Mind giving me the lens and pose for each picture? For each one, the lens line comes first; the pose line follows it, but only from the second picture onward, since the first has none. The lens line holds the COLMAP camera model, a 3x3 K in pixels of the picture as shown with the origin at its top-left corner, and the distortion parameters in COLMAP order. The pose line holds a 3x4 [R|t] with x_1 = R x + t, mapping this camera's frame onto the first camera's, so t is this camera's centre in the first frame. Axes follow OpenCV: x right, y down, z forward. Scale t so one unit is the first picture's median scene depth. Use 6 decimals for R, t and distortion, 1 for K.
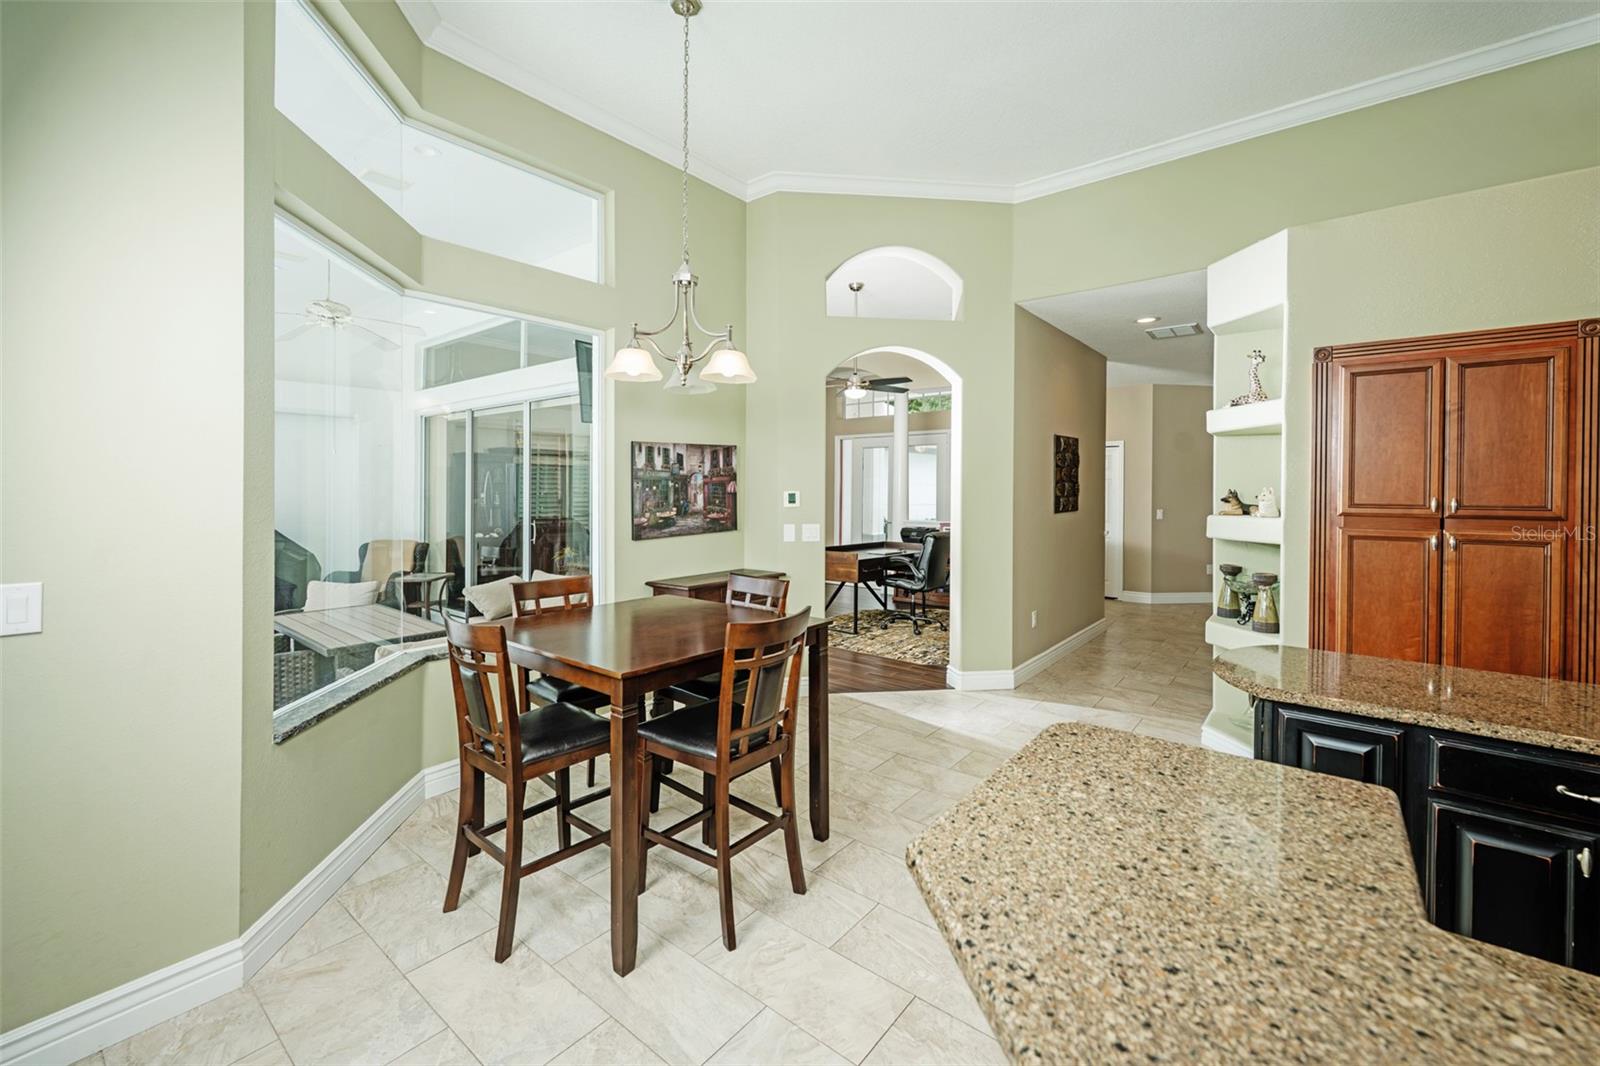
lens RADIAL K [[624.6, 0, 763.9], [0, 624.6, 492.5], [0, 0, 1]] dist [-0.001182, -0.000040]
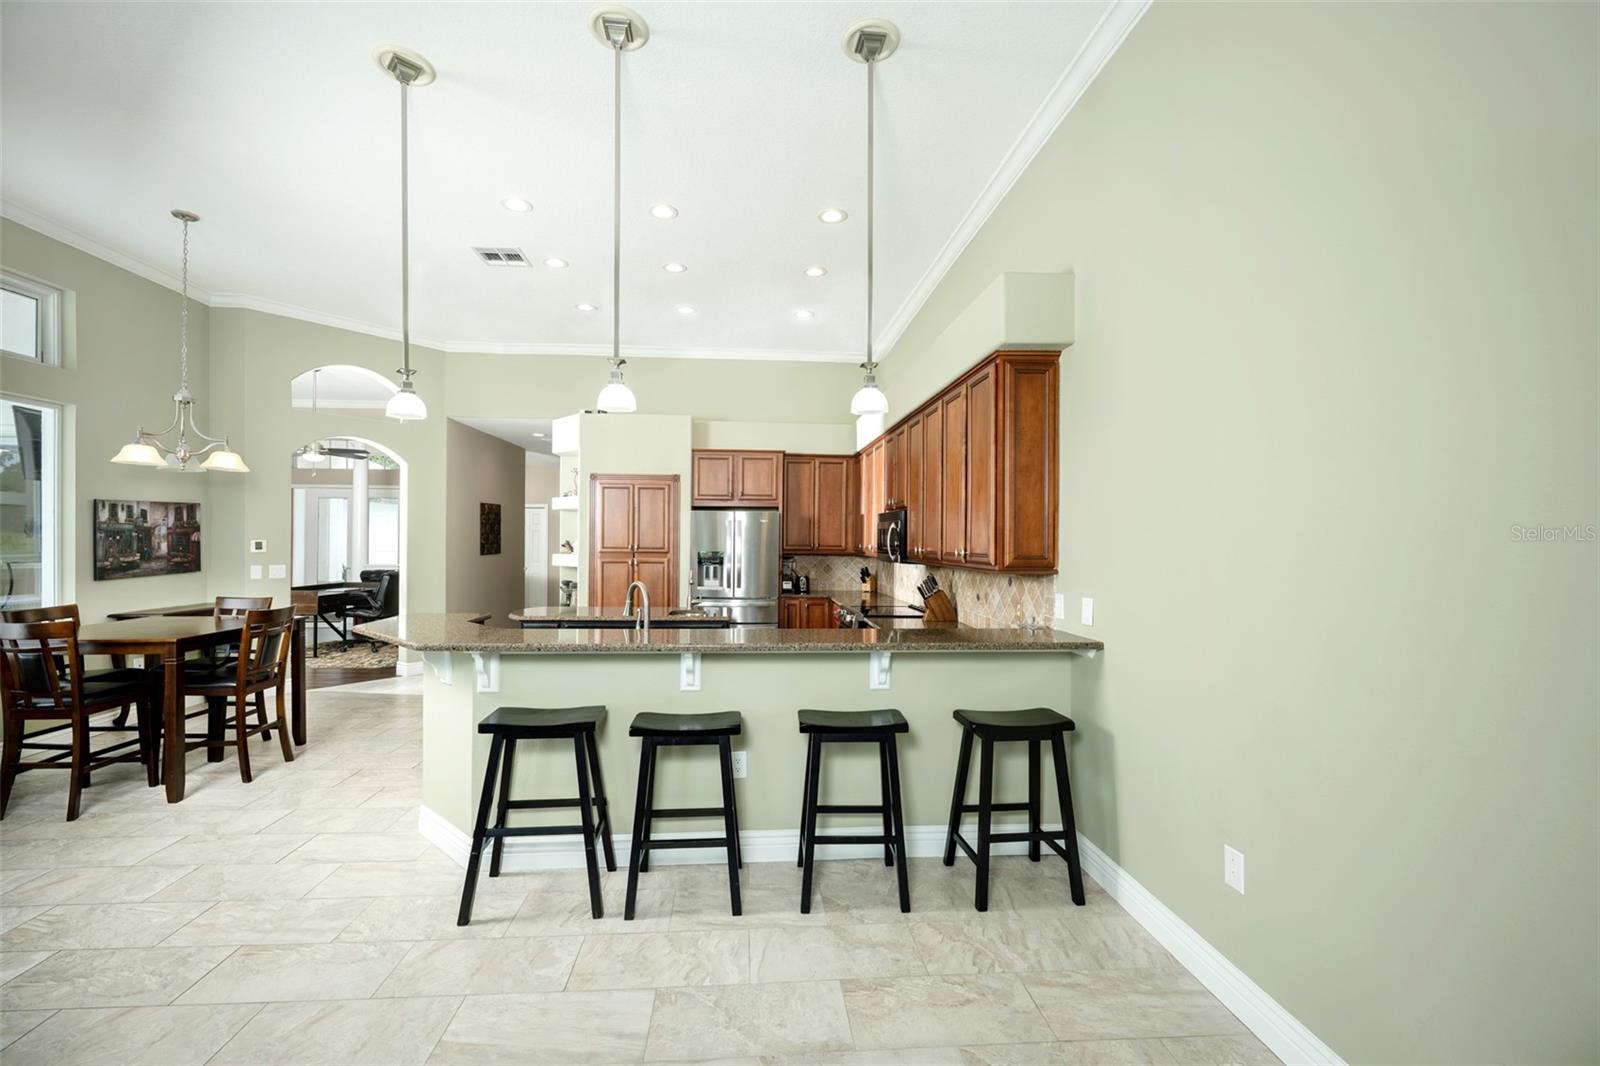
lens RADIAL K [[624.6, 0, 787.3], [0, 624.6, 544.2], [0, 0, 1]] dist [-0.001182, -0.000040]
pose [[0.688884, -0.002026, 0.724869, -0.140436], [-0.002956, 0.999980, 0.005604, -0.004354], [-0.724866, -0.006003, 0.688864, -0.703102]]
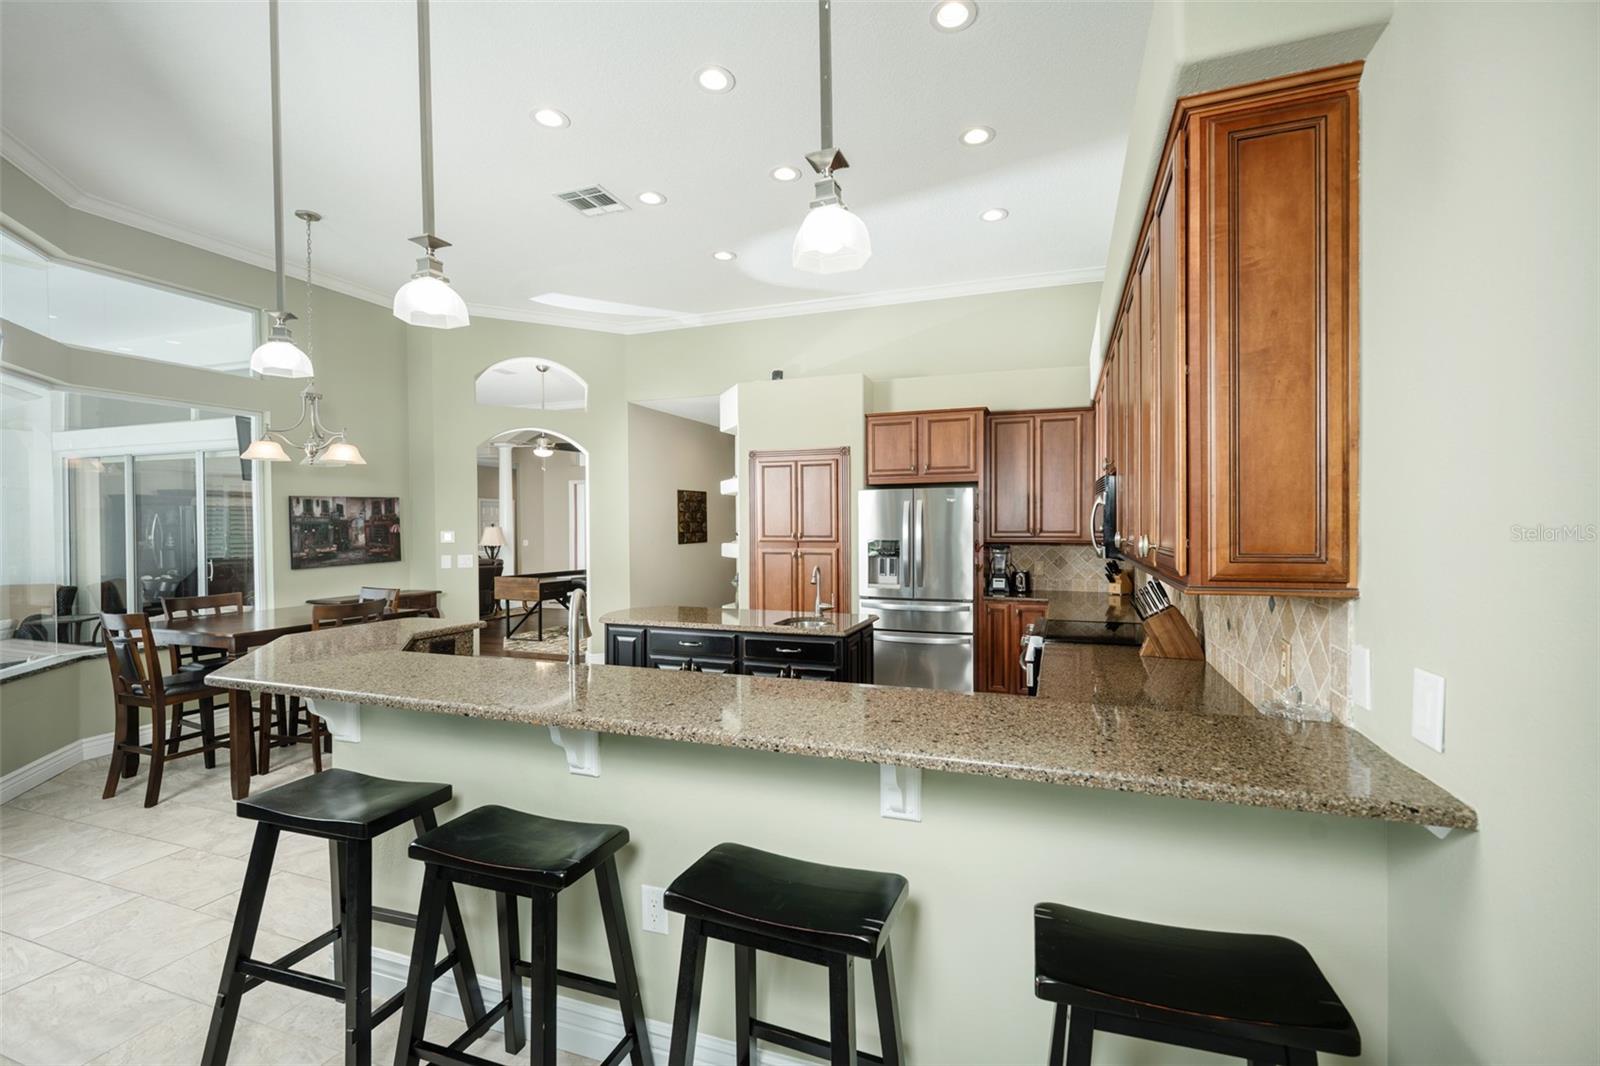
lens RADIAL K [[624.6, 0, 839.6], [0, 624.6, 534.9], [0, 0, 1]] dist [-0.001182, -0.000040]
pose [[0.921273, -0.013052, 0.388697, 0.307444], [0.008903, 0.999883, 0.012474, -0.003679], [-0.388814, -0.008031, 0.921281, -0.600894]]
